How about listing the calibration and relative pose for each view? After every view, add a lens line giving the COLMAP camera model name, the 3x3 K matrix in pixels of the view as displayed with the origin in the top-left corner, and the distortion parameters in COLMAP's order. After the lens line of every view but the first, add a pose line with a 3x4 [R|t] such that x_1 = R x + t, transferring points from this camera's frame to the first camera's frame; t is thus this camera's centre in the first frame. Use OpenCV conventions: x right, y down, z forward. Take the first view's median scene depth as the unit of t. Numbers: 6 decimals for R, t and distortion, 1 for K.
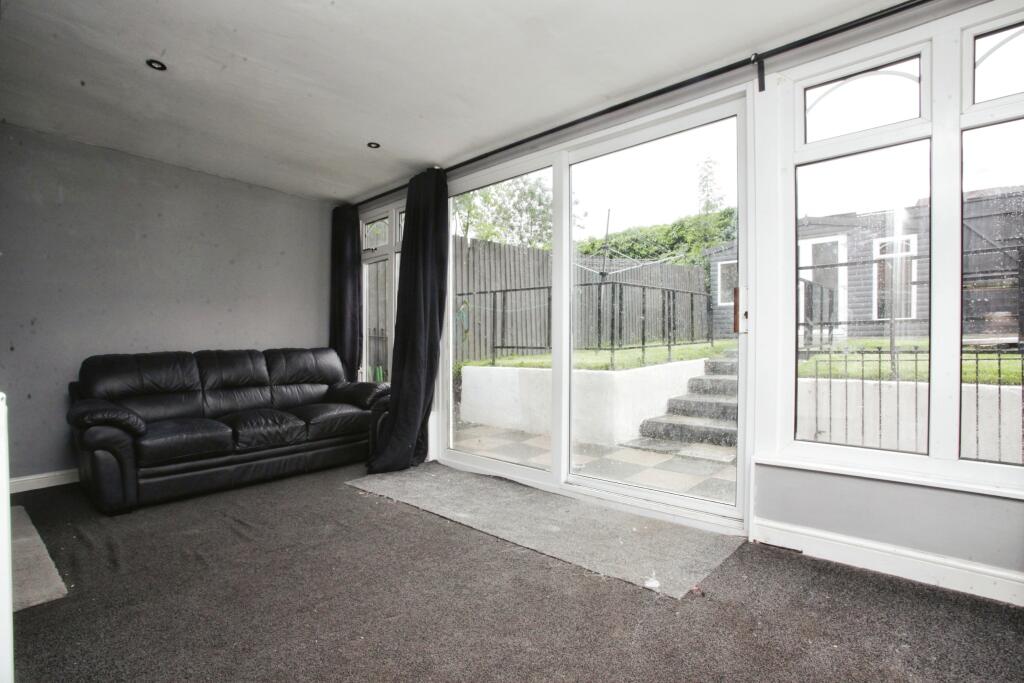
lens RADIAL K [[499.0, 0, 512.0], [0, 499.0, 341.5], [0, 0, 1]] dist [-0.002014, -0.000102]
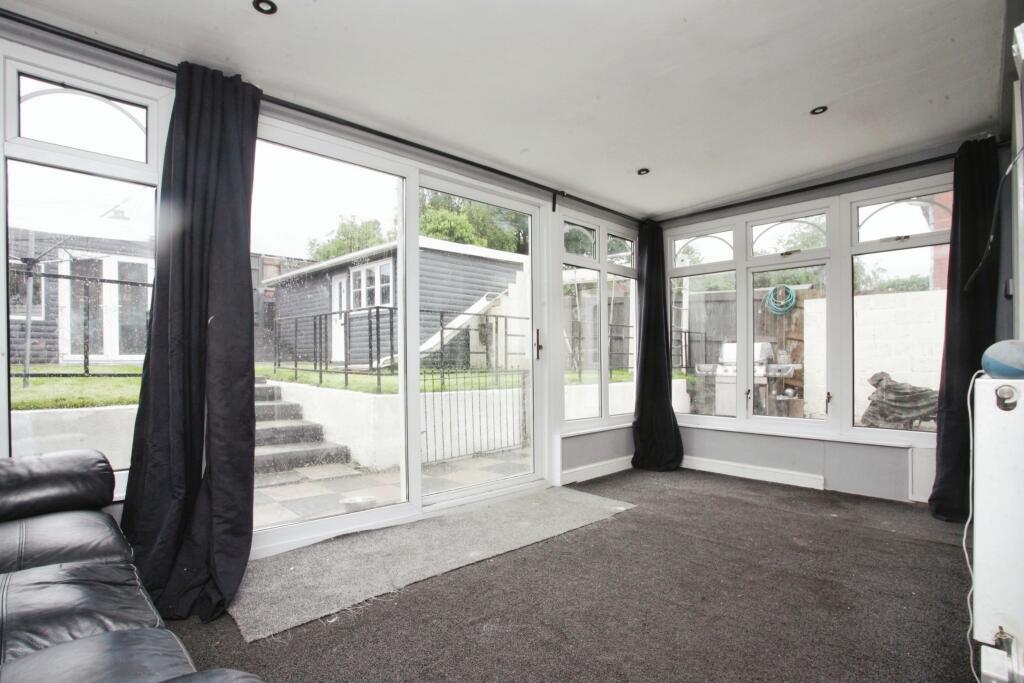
lens RADIAL K [[511.5, 0, 489.1], [0, 511.5, 358.4], [0, 0, 1]] dist [-0.037402, -0.000200]
pose [[0.108768, 0.021728, 0.993830, -1.038723], [0.006450, 0.999725, -0.022563, 0.019022], [-0.994046, 0.008864, 0.108598, 0.896923]]
